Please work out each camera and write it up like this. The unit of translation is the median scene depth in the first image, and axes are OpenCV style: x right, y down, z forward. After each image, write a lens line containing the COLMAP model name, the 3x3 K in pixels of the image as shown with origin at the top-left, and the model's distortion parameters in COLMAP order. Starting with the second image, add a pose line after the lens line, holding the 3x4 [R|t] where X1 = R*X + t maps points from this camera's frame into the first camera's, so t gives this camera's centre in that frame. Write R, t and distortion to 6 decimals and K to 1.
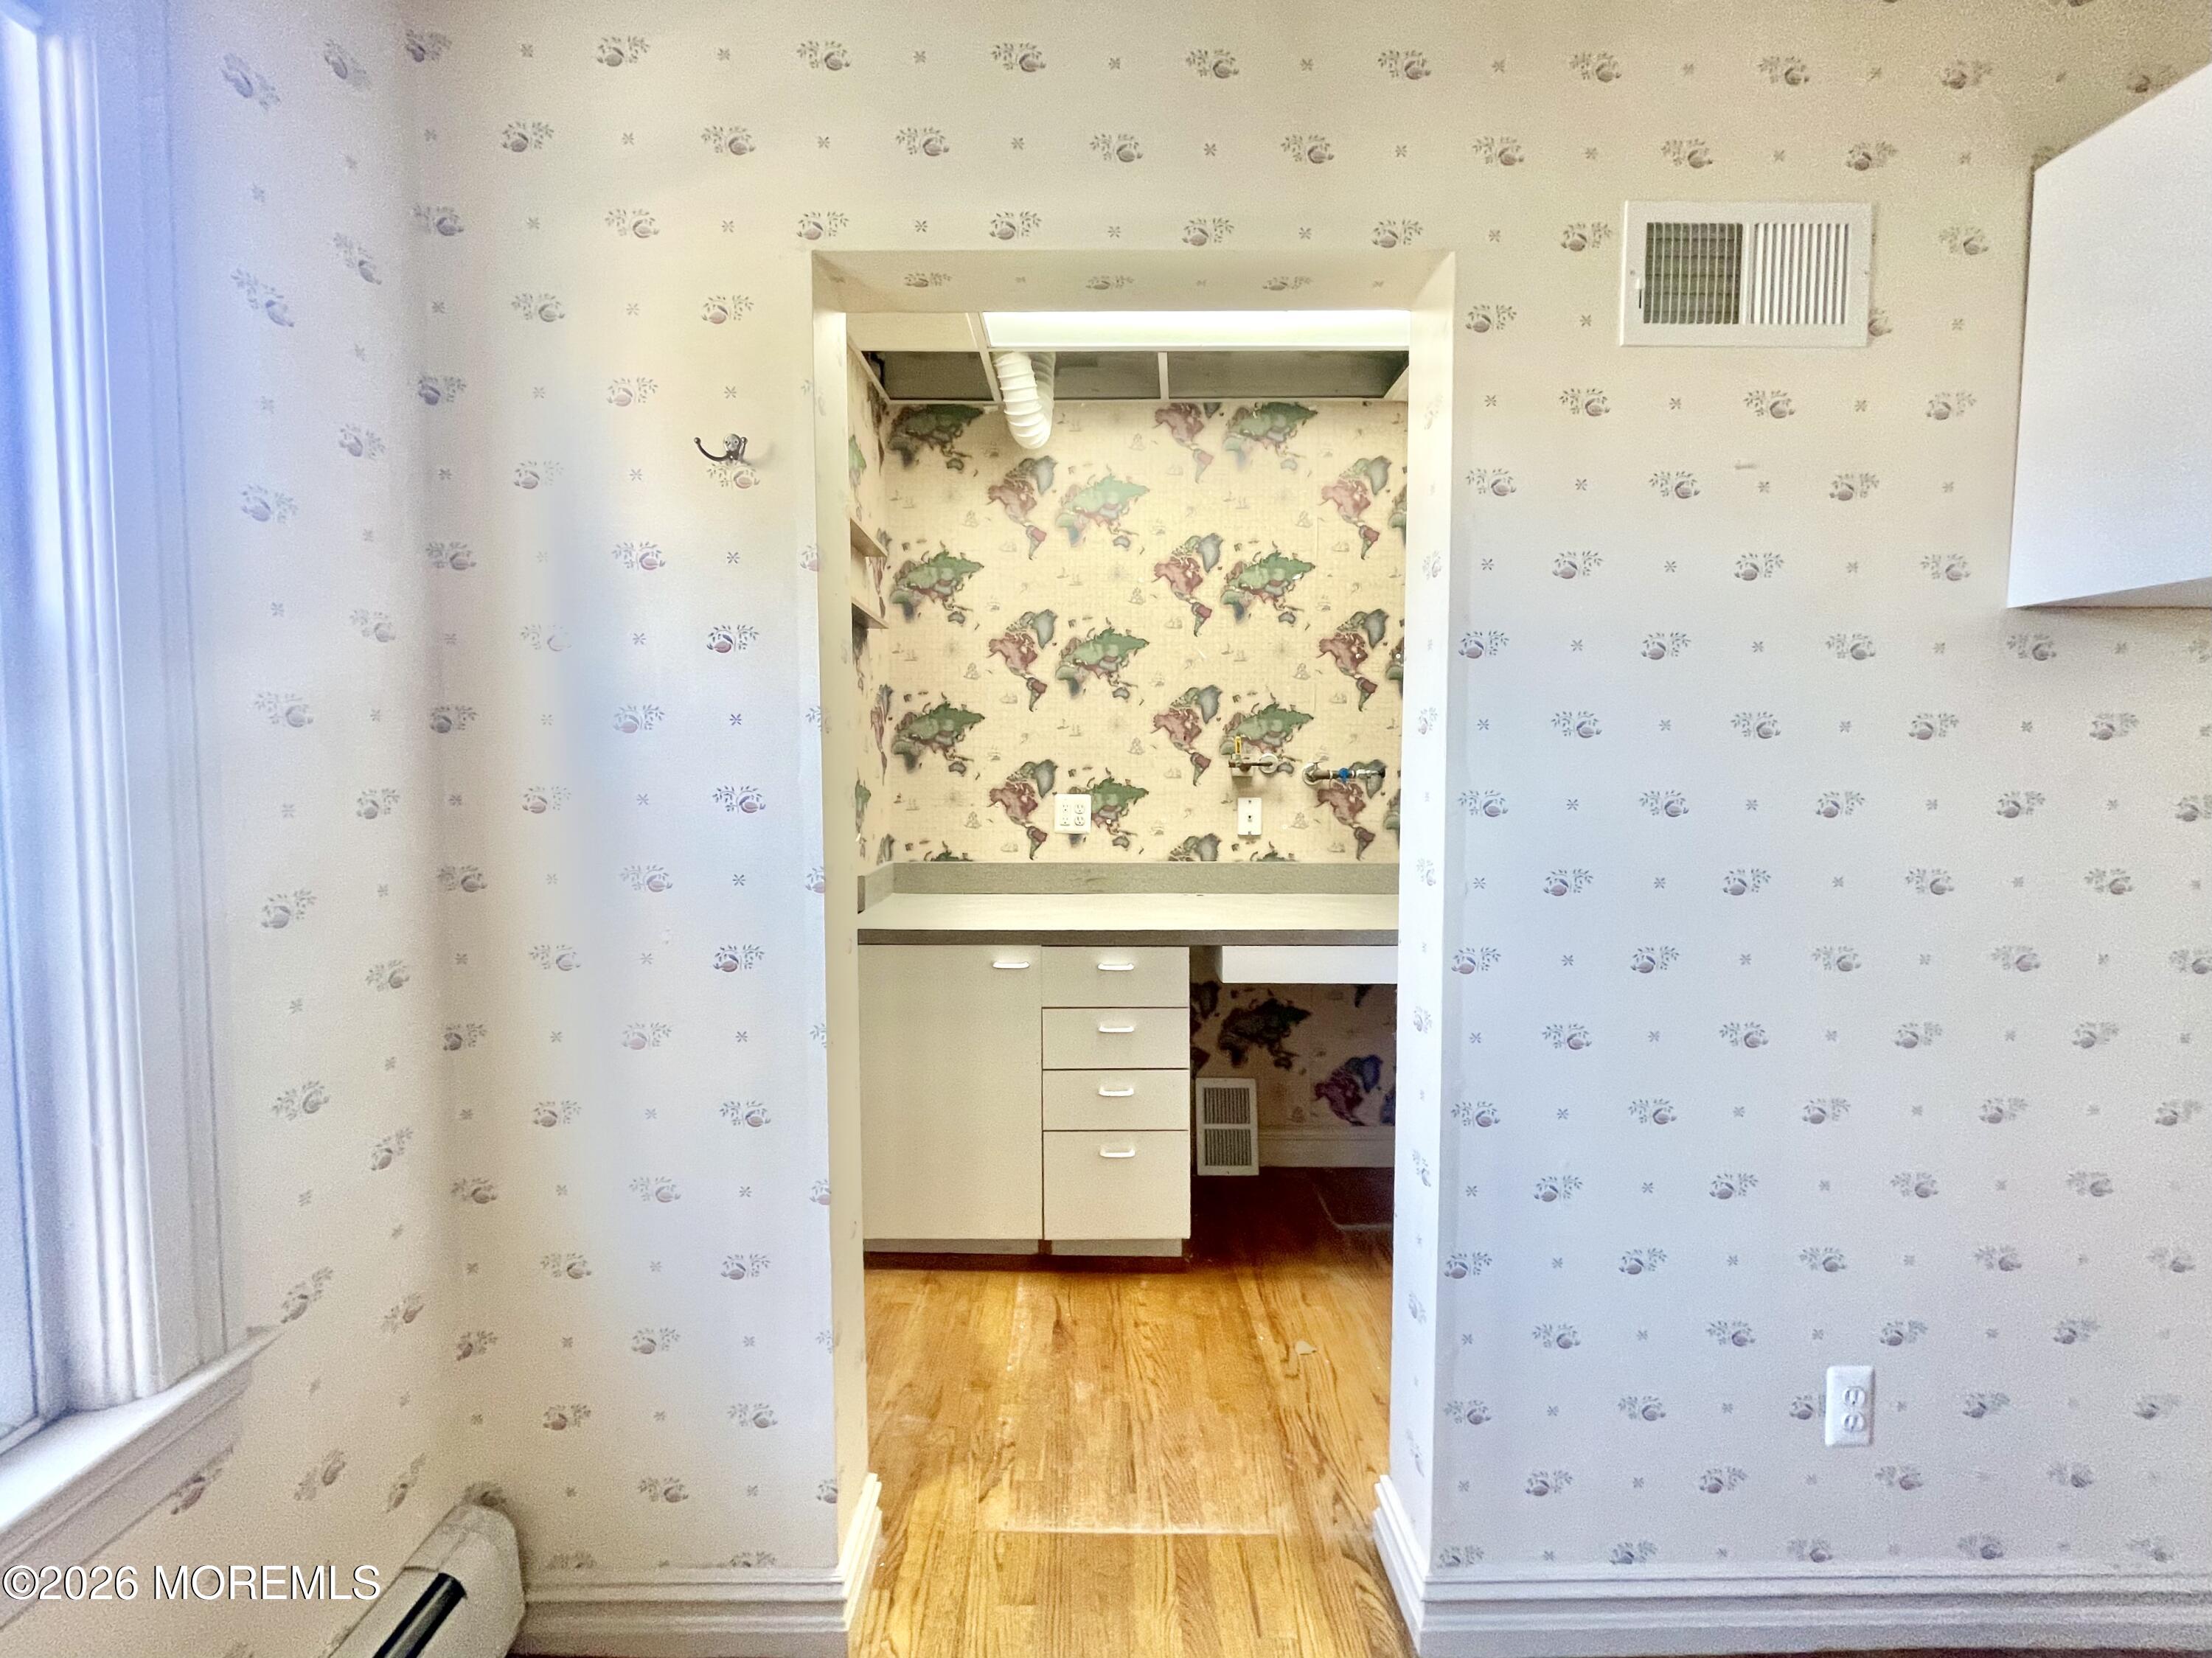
lens RADIAL K [[883.3, 0, 1099.8], [0, 883.3, 809.7], [0, 0, 1]] dist [-0.001773, -0.000087]
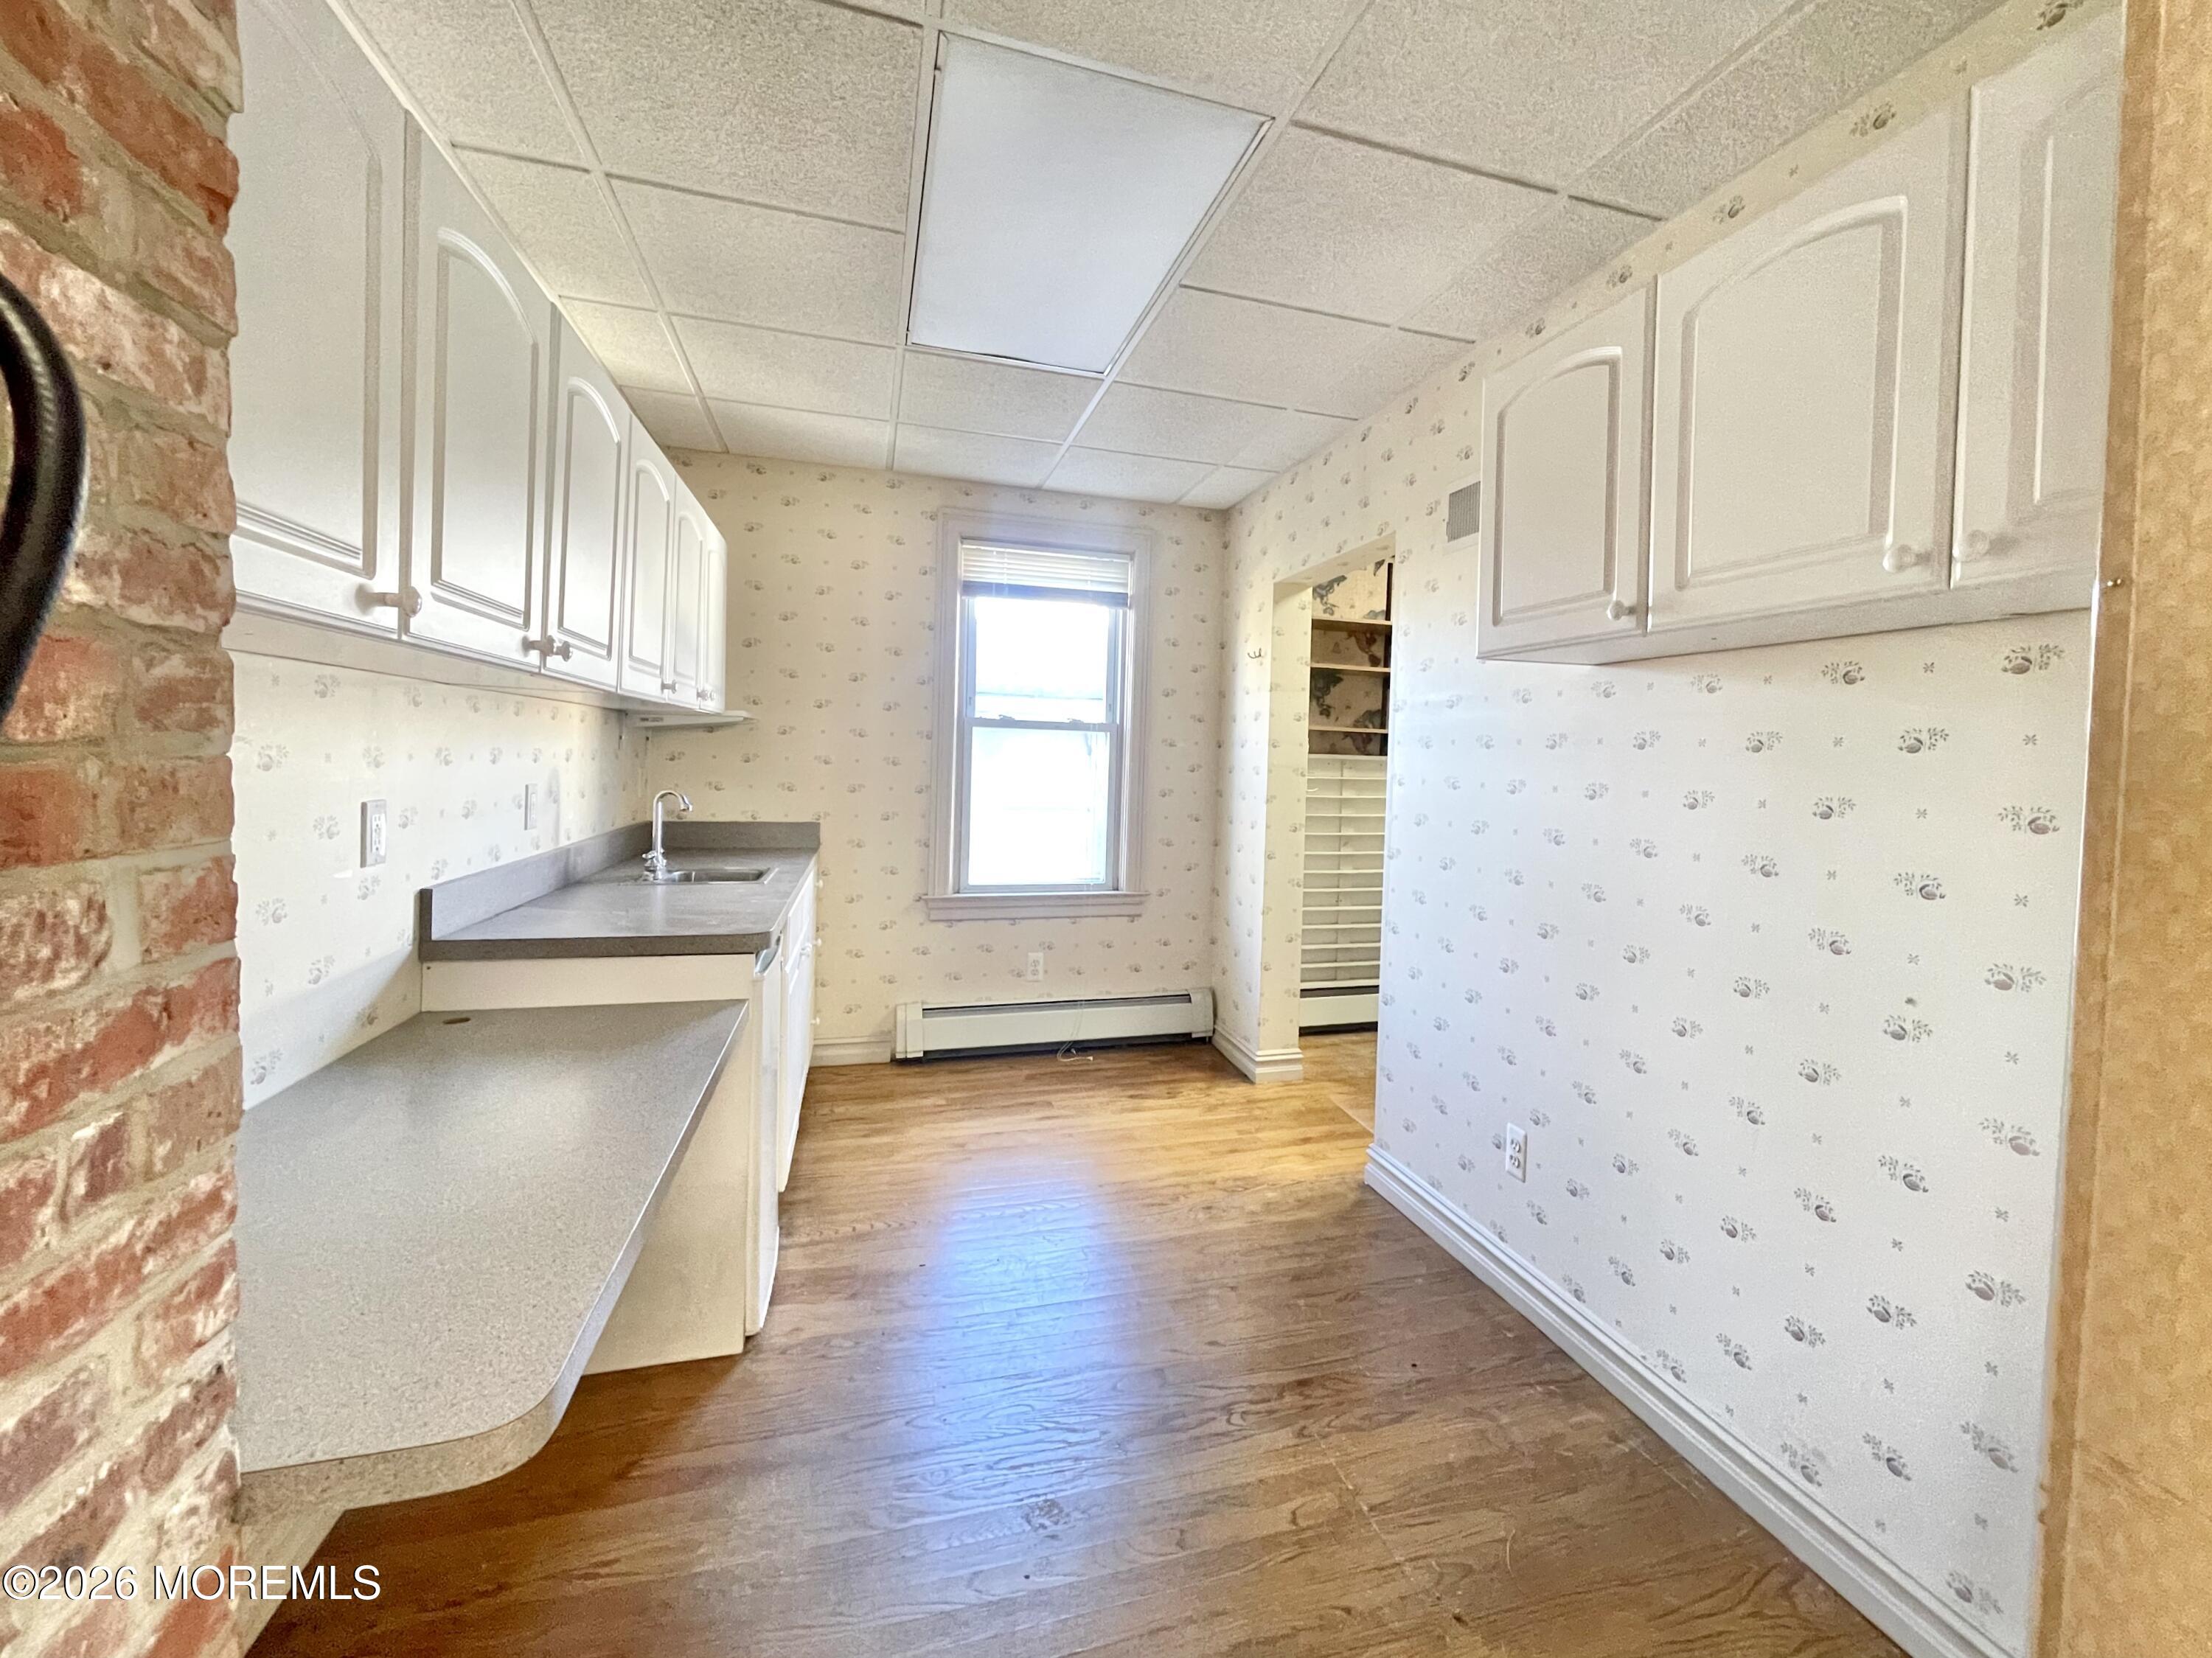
lens RADIAL K [[911.2, 0, 1159.3], [0, 911.2, 778.2], [0, 0, 1]] dist [-0.013524, 0.000232]
pose [[0.297575, 0.031247, -0.954187, 2.255025], [-0.081470, 0.996650, 0.007230, 0.021431], [0.951216, 0.075586, 0.299124, -0.197195]]
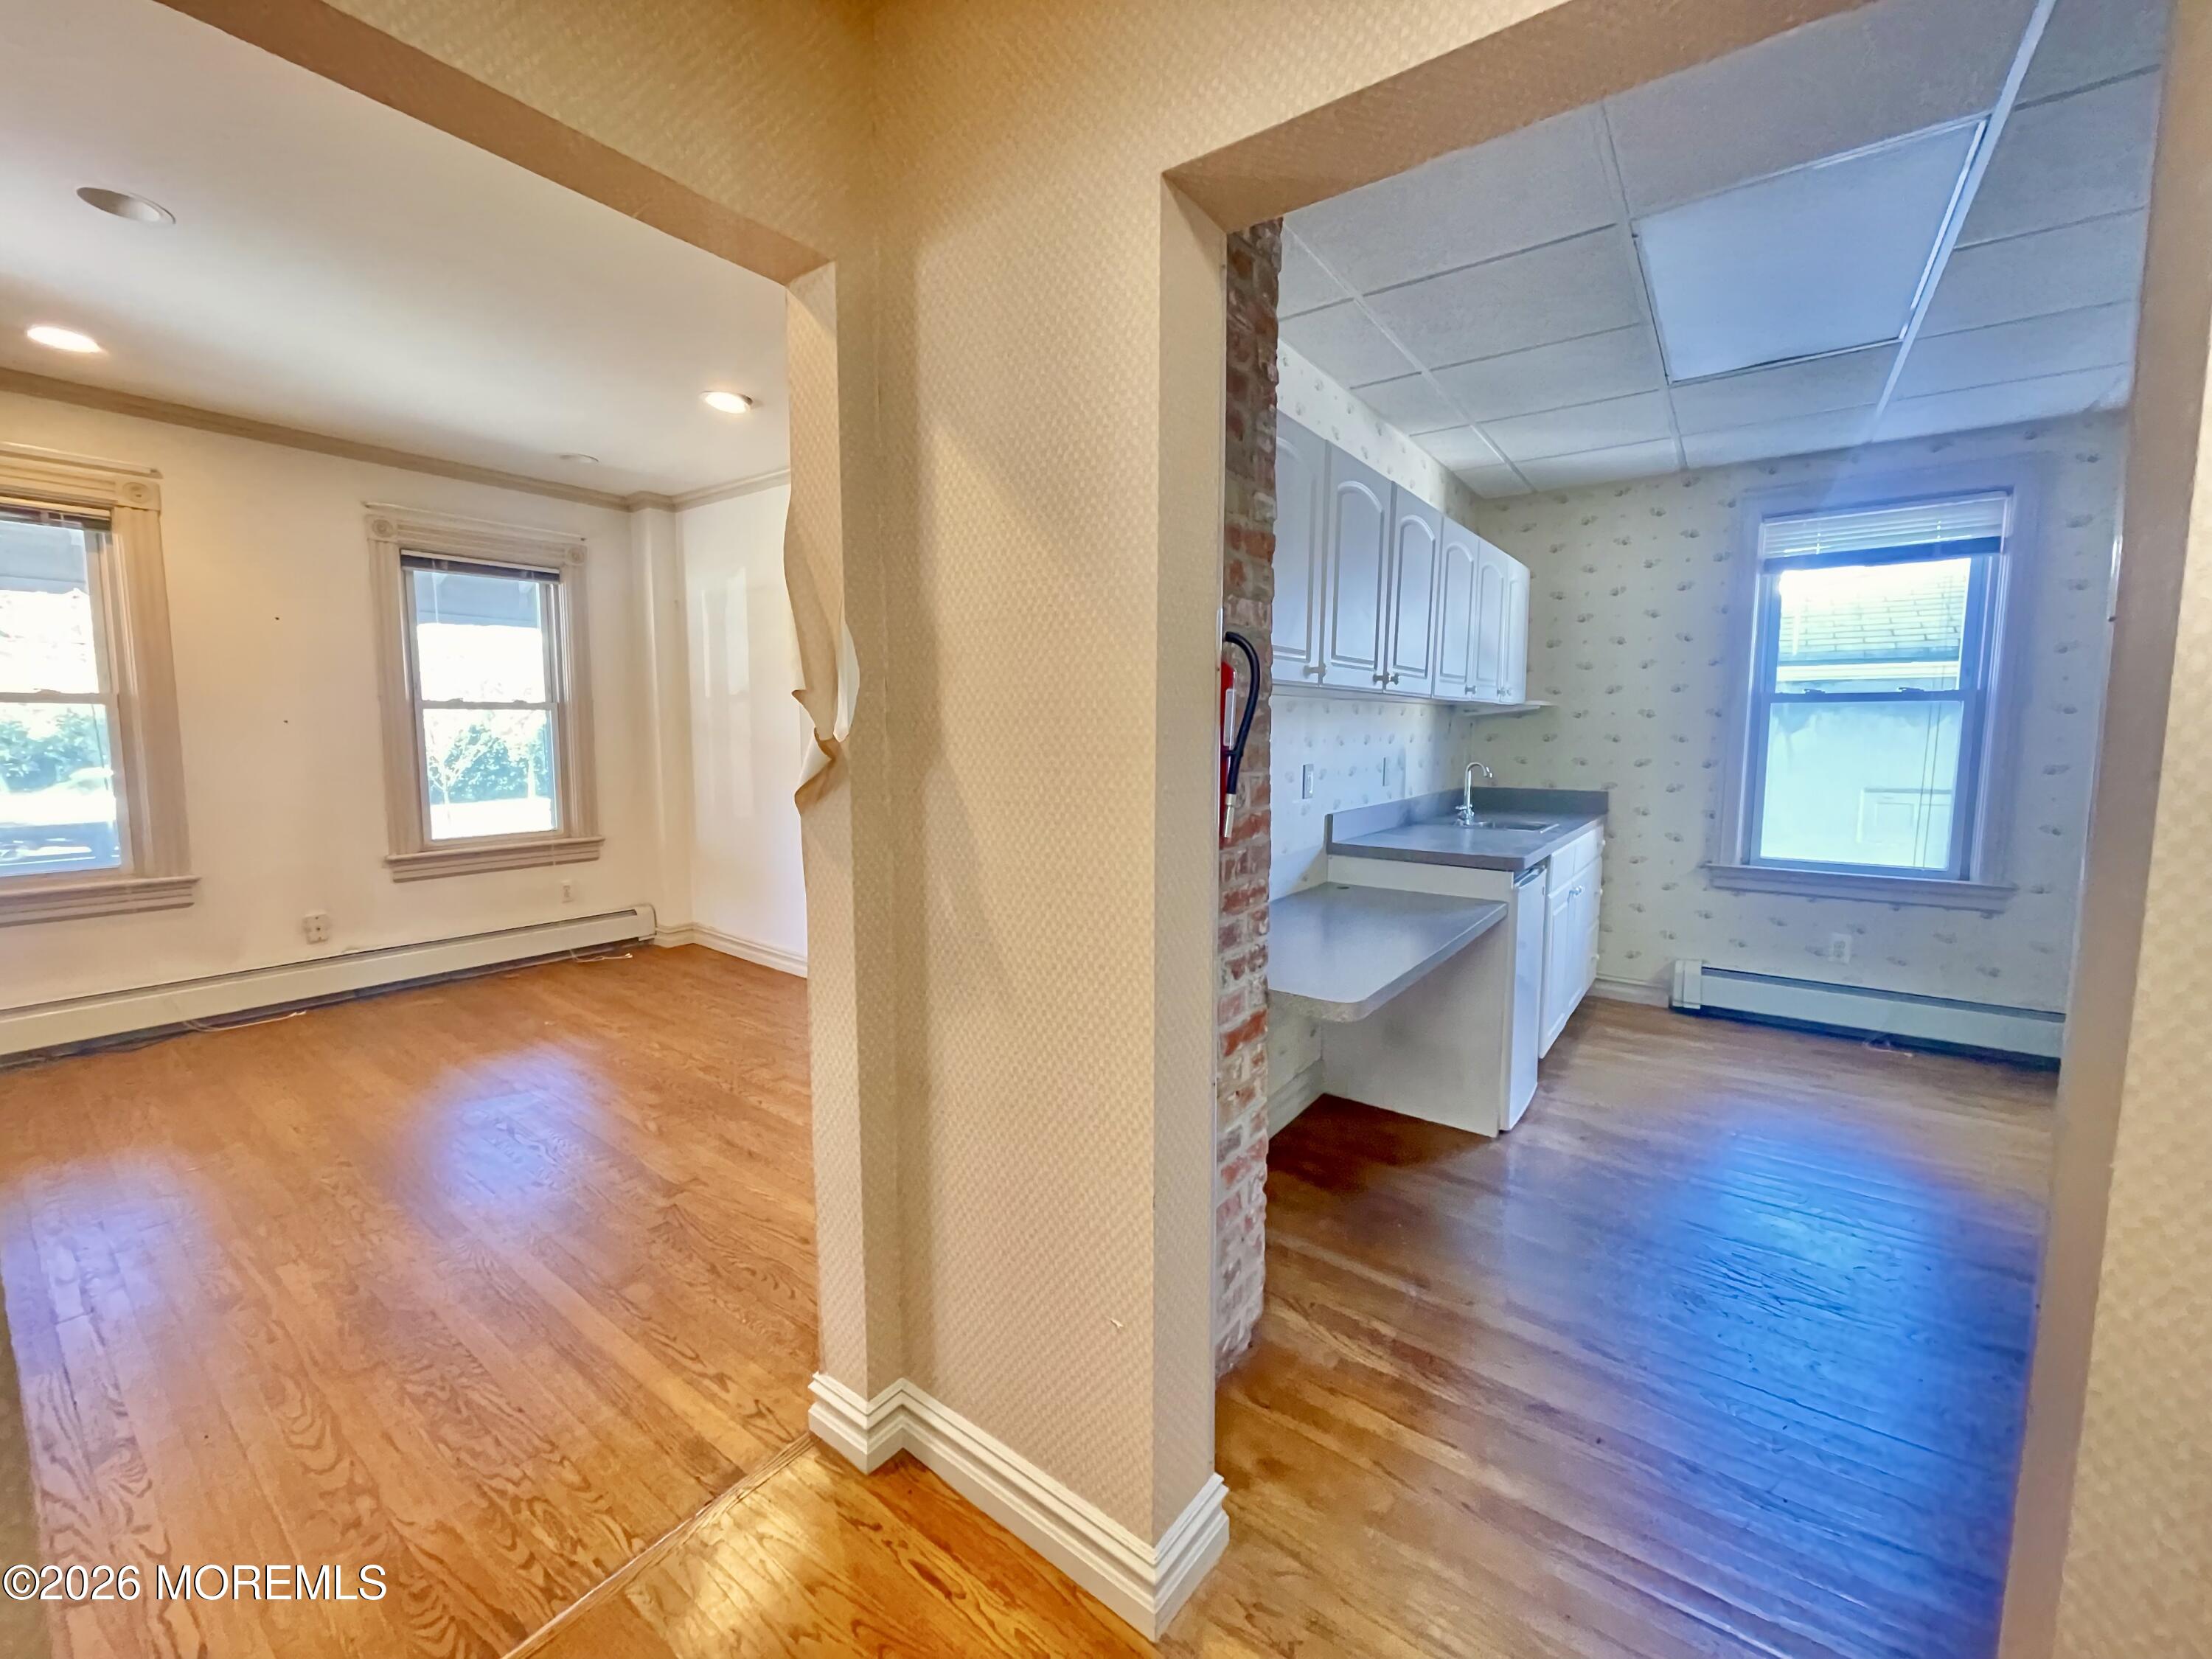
lens RADIAL K [[883.4, 0, 1099.8], [0, 883.4, 810.2], [0, 0, 1]] dist [-0.001773, -0.000087]
pose [[-0.601841, 0.078106, -0.794787, 2.915396], [-0.040484, 0.990943, 0.128038, -0.005320], [0.797589, 0.109235, -0.593228, 0.092110]]
